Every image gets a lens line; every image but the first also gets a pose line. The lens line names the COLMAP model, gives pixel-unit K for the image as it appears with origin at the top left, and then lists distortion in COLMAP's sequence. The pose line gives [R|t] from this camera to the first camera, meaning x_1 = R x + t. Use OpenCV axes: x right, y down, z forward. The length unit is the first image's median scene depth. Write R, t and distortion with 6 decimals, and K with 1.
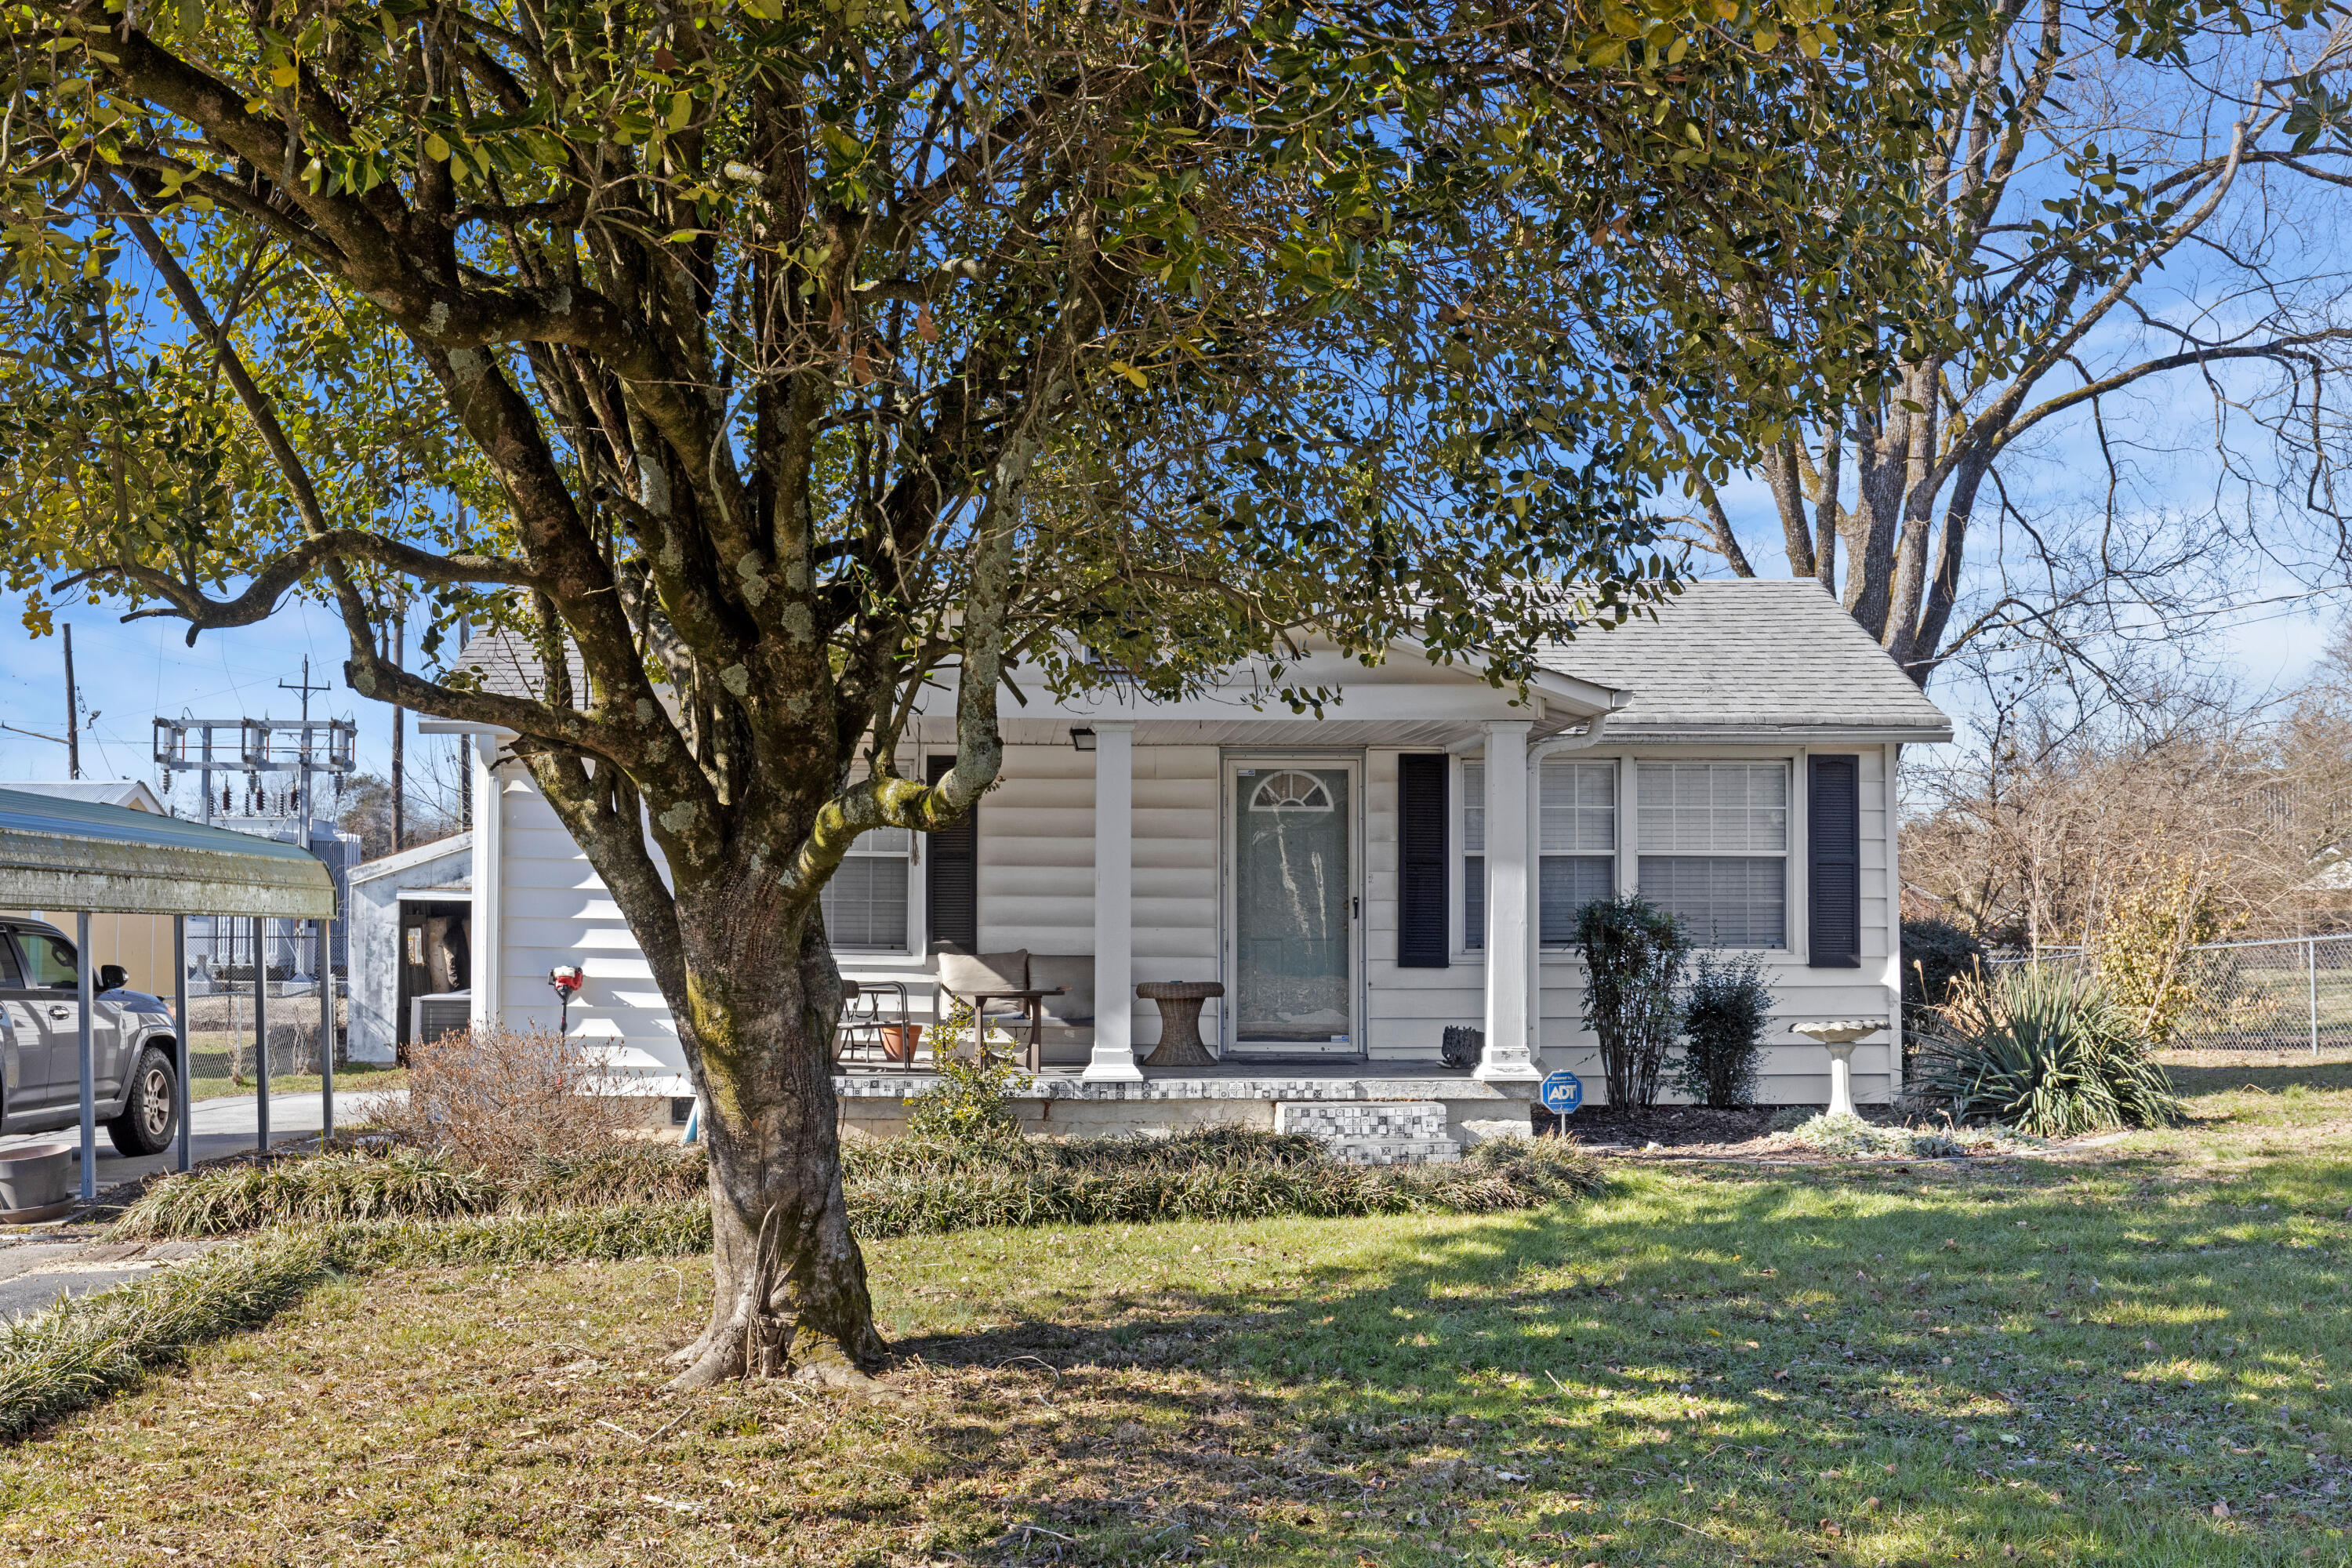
lens RADIAL K [[2356.6, 0, 1042.9], [0, 2356.6, 950.3], [0, 0, 1]] dist [-0.004735, -0.011058]
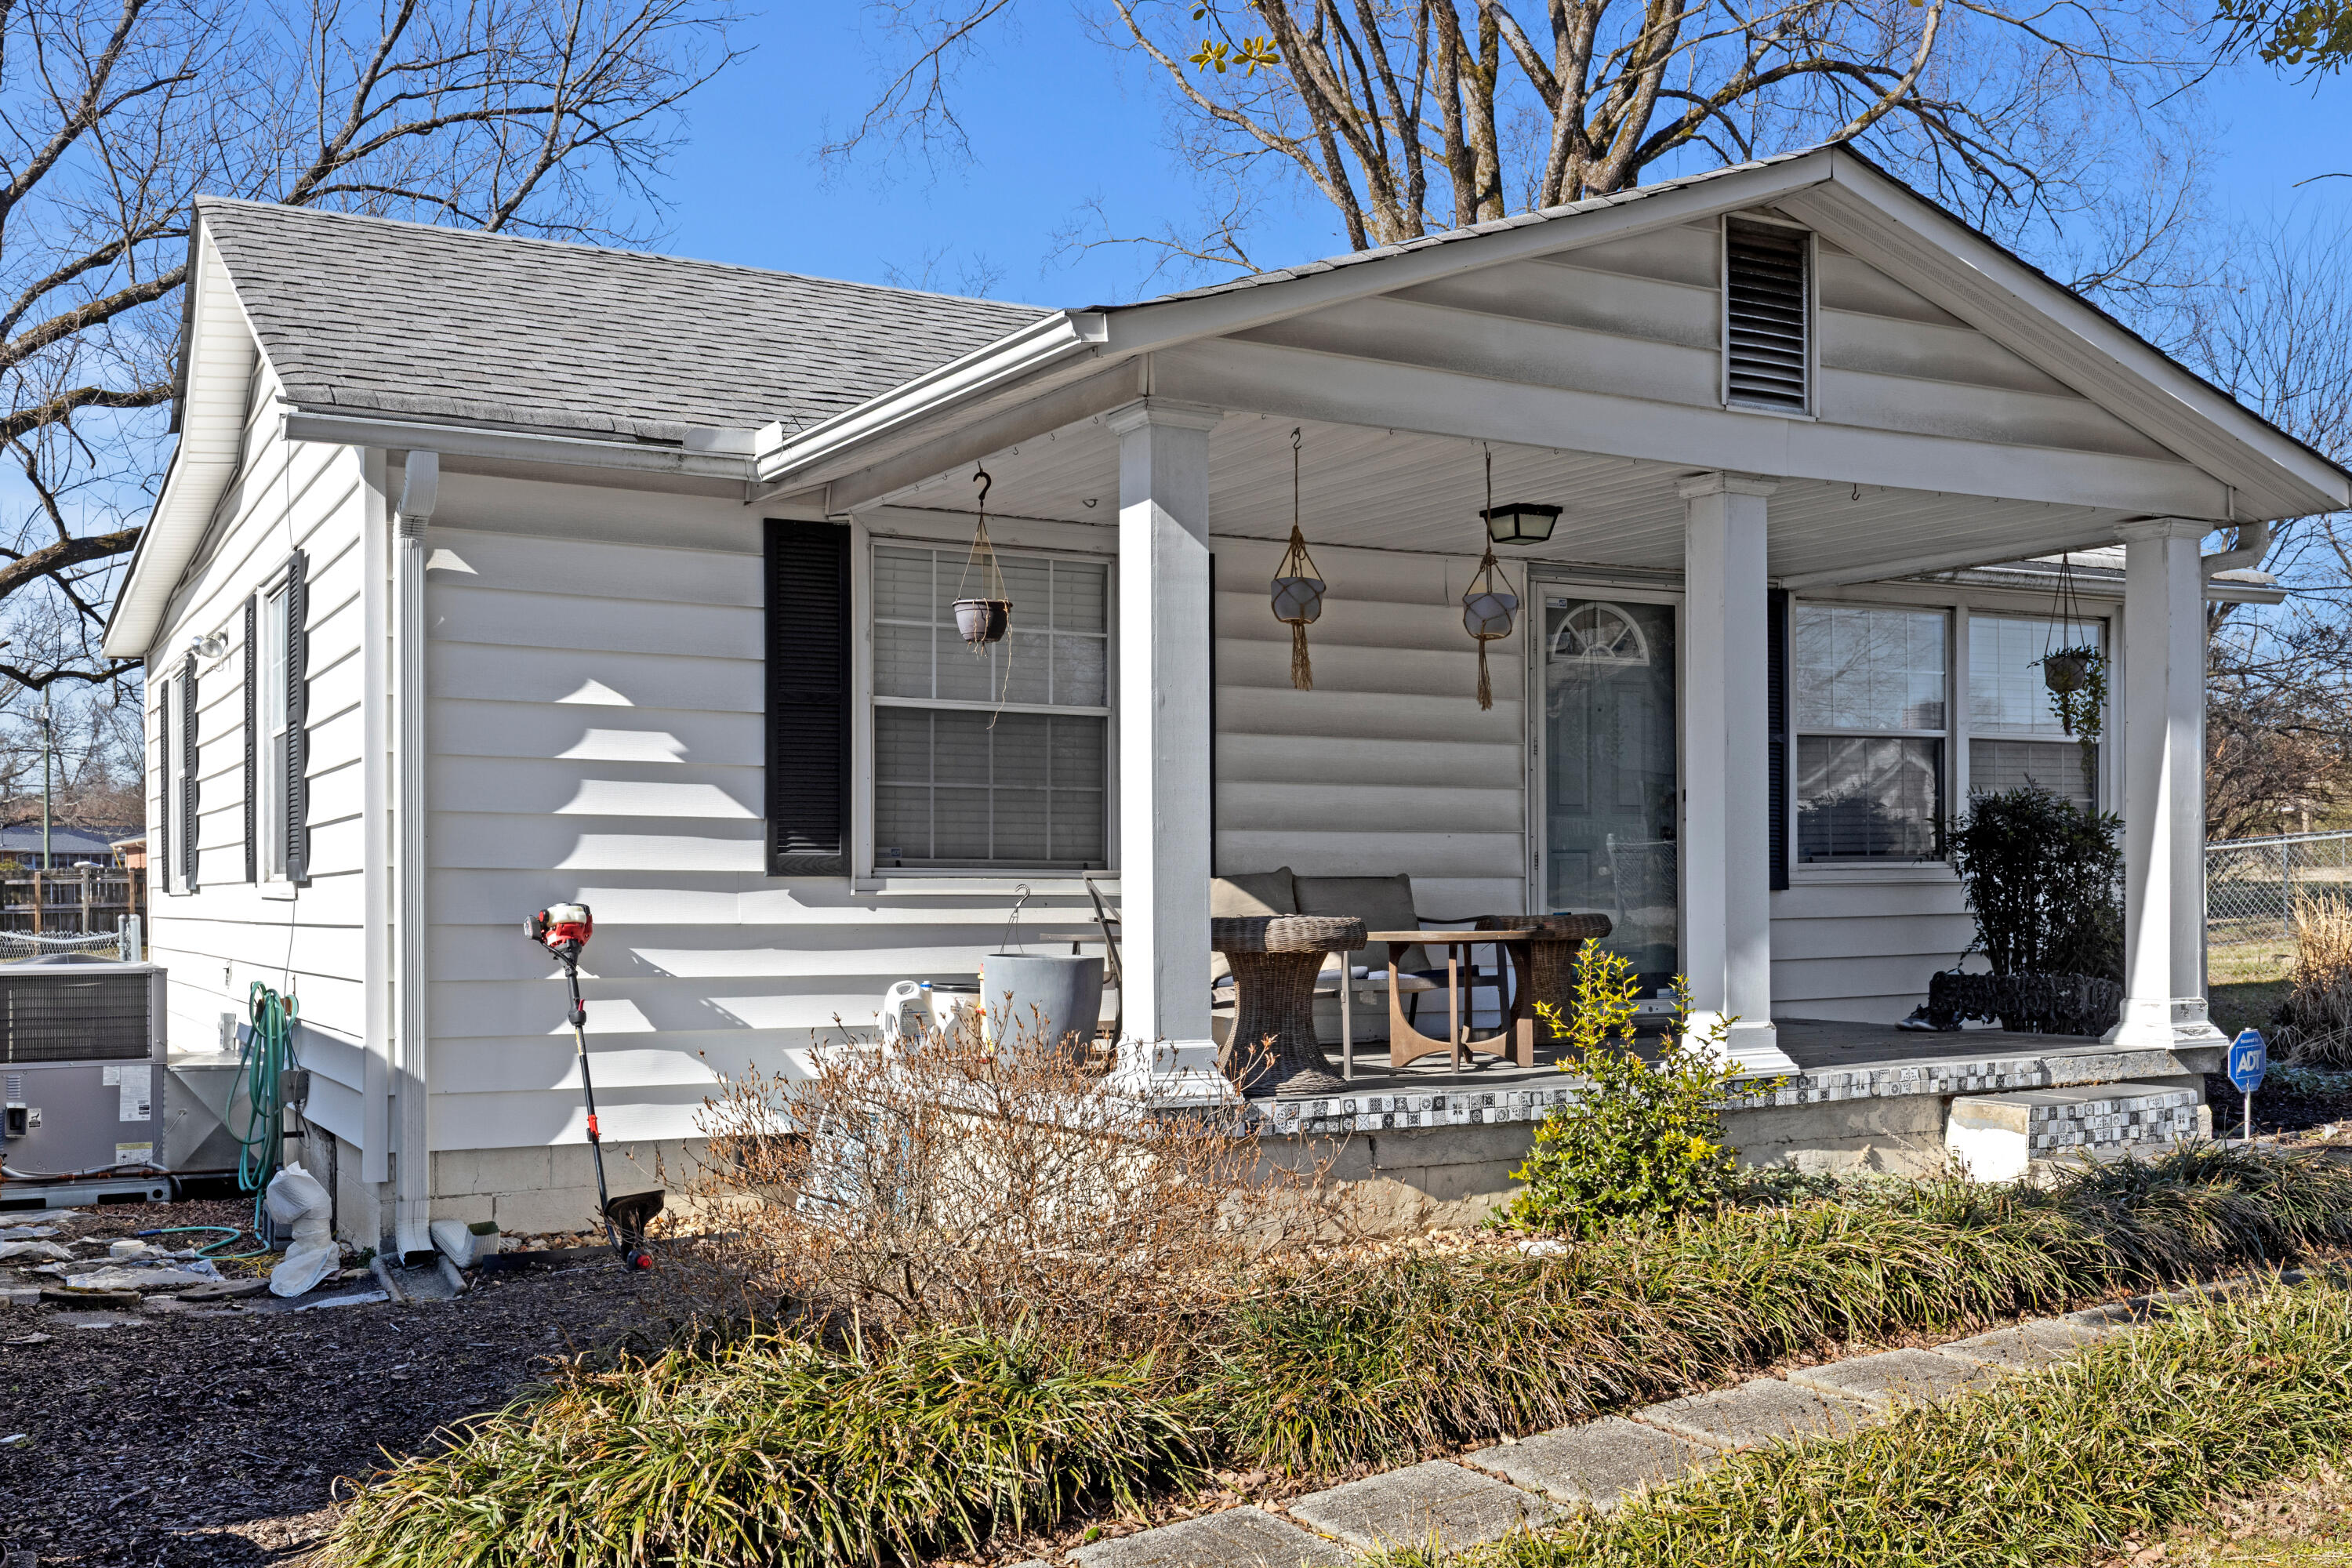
lens RADIAL K [[2331.6, 0, 1176.0], [0, 2331.6, 886.6], [0, 0, 1]] dist [0.001383, -0.021958]
pose [[0.878695, -0.009587, 0.477287, -0.363412], [0.011546, 0.999933, -0.001171, 0.005616], [-0.477244, 0.006540, 0.878746, 0.516537]]
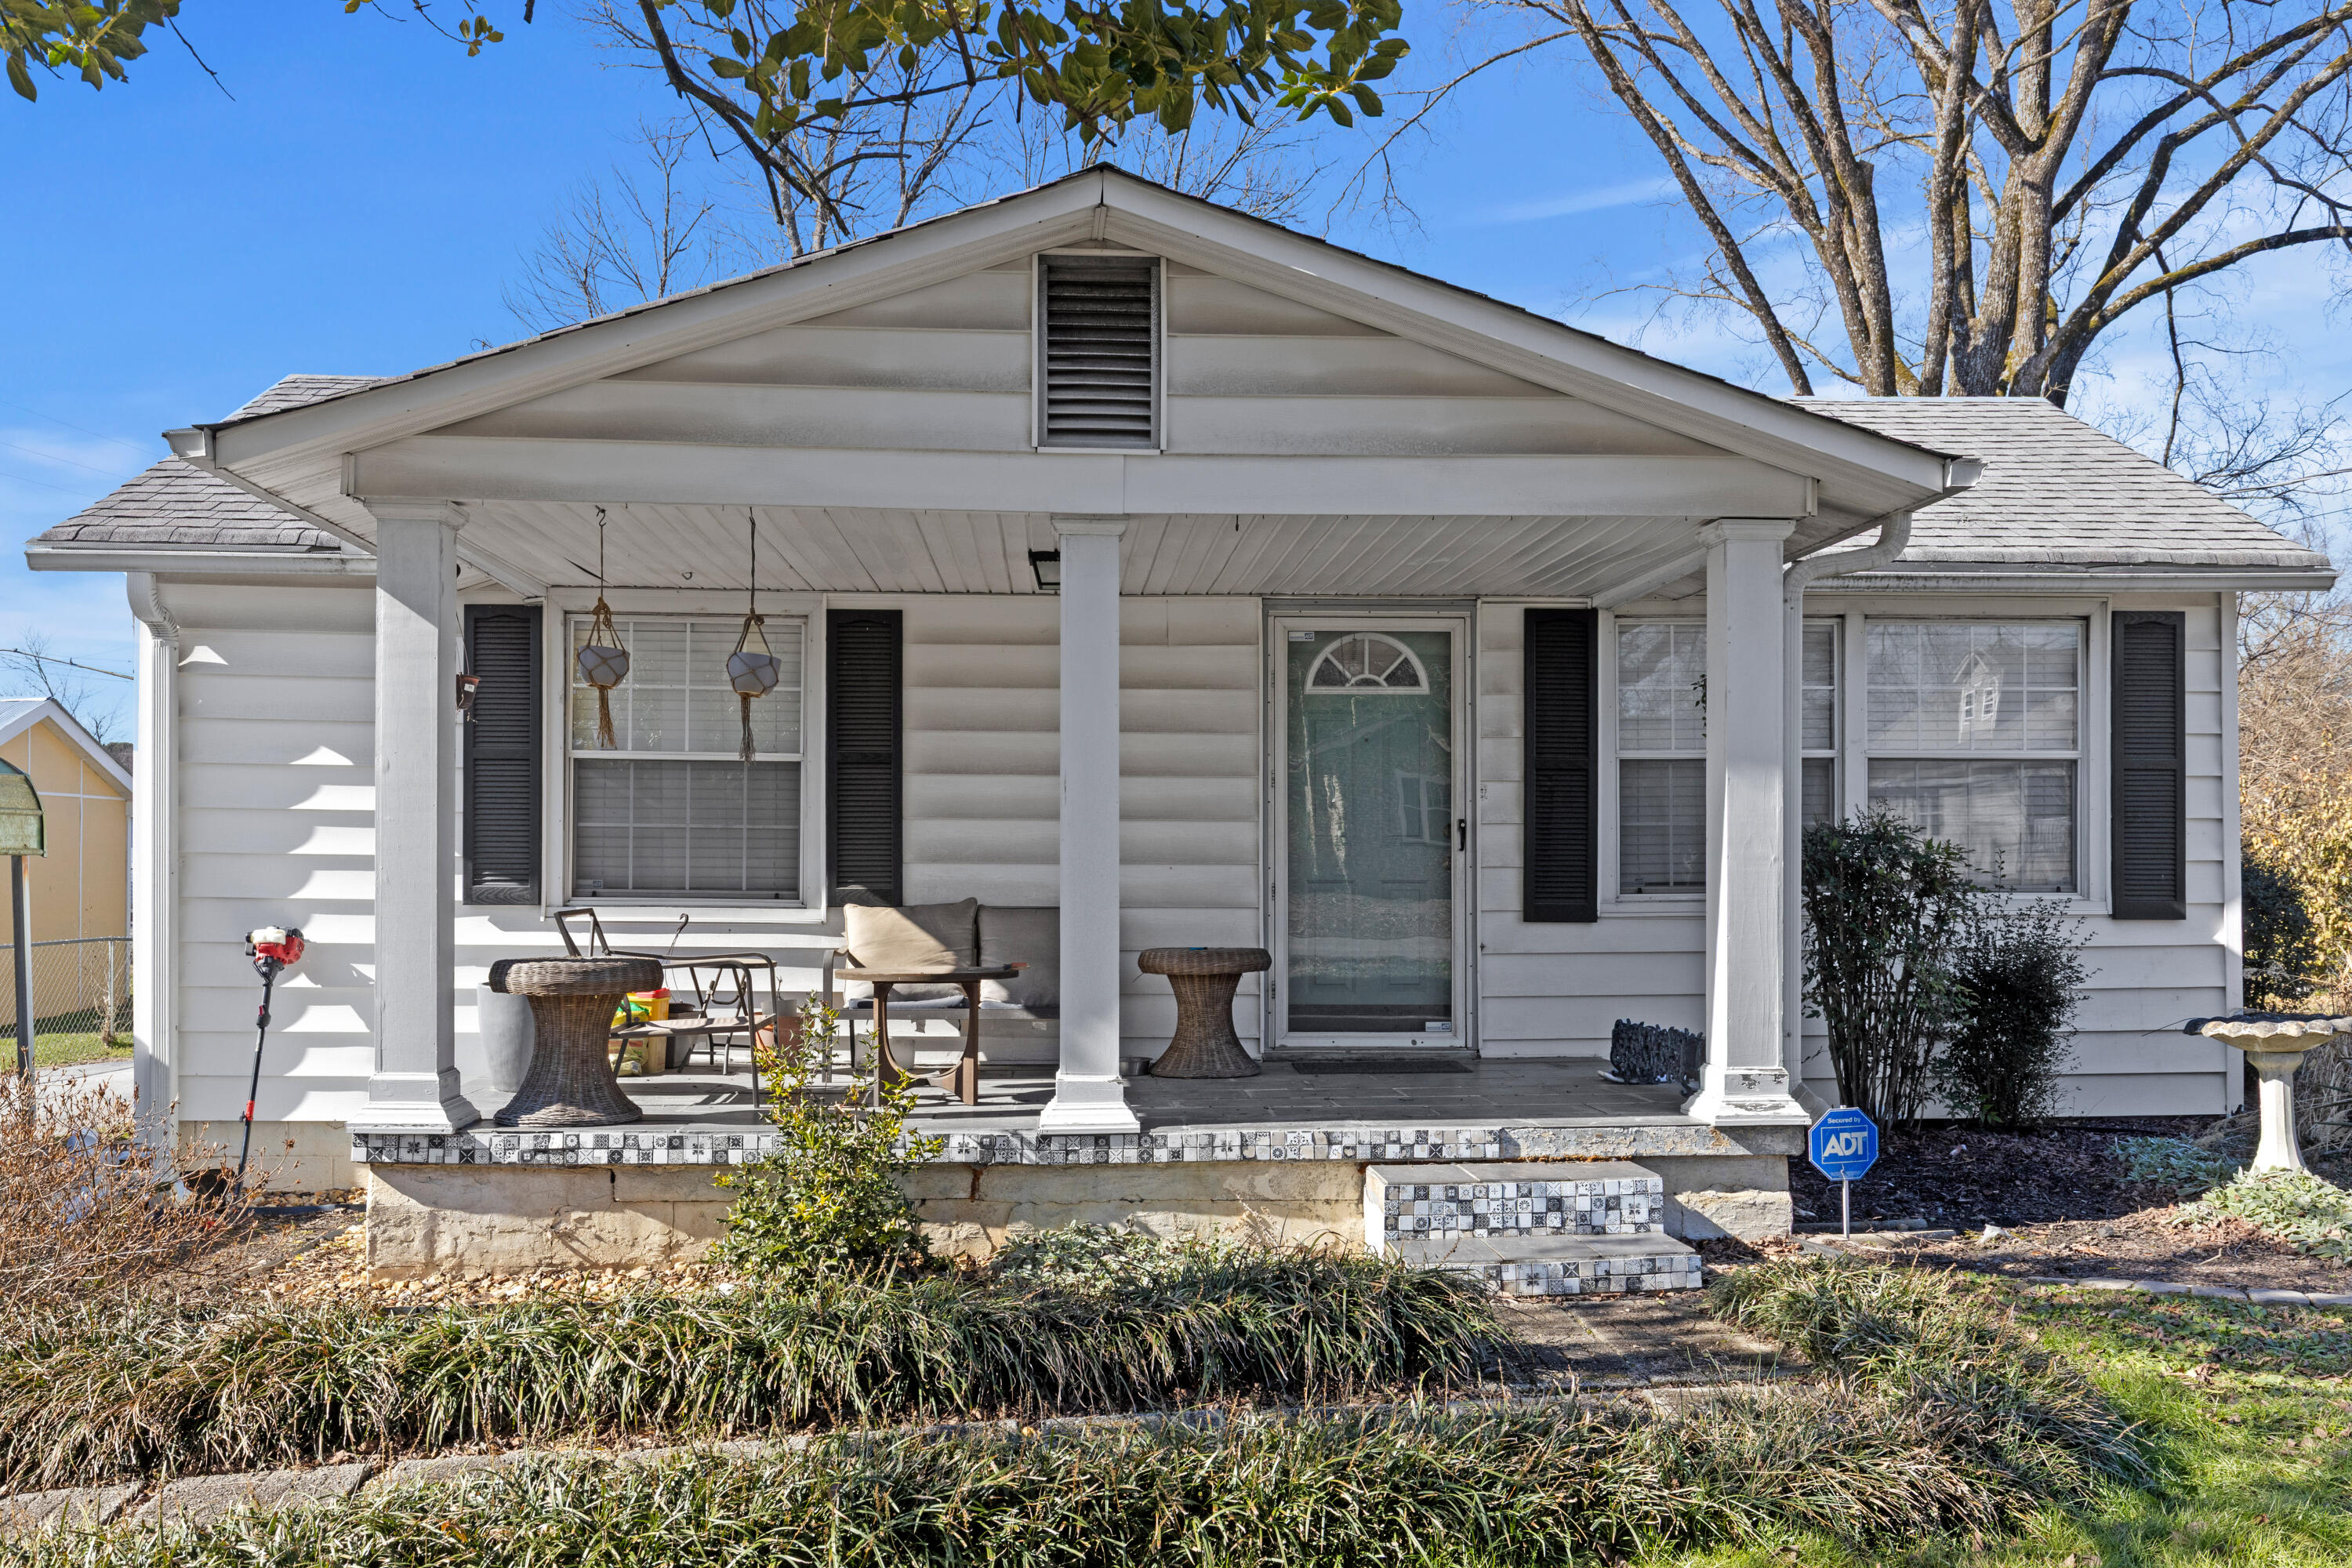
lens RADIAL K [[1967.9, 0, 1179.6], [0, 1967.9, 847.0], [0, 0, 1]] dist [0.007807, -0.004998]
pose [[0.999068, -0.003099, 0.043063, 0.029631], [0.003617, 0.999922, -0.011956, -0.008948], [-0.043022, 0.012100, 0.999001, 0.480605]]
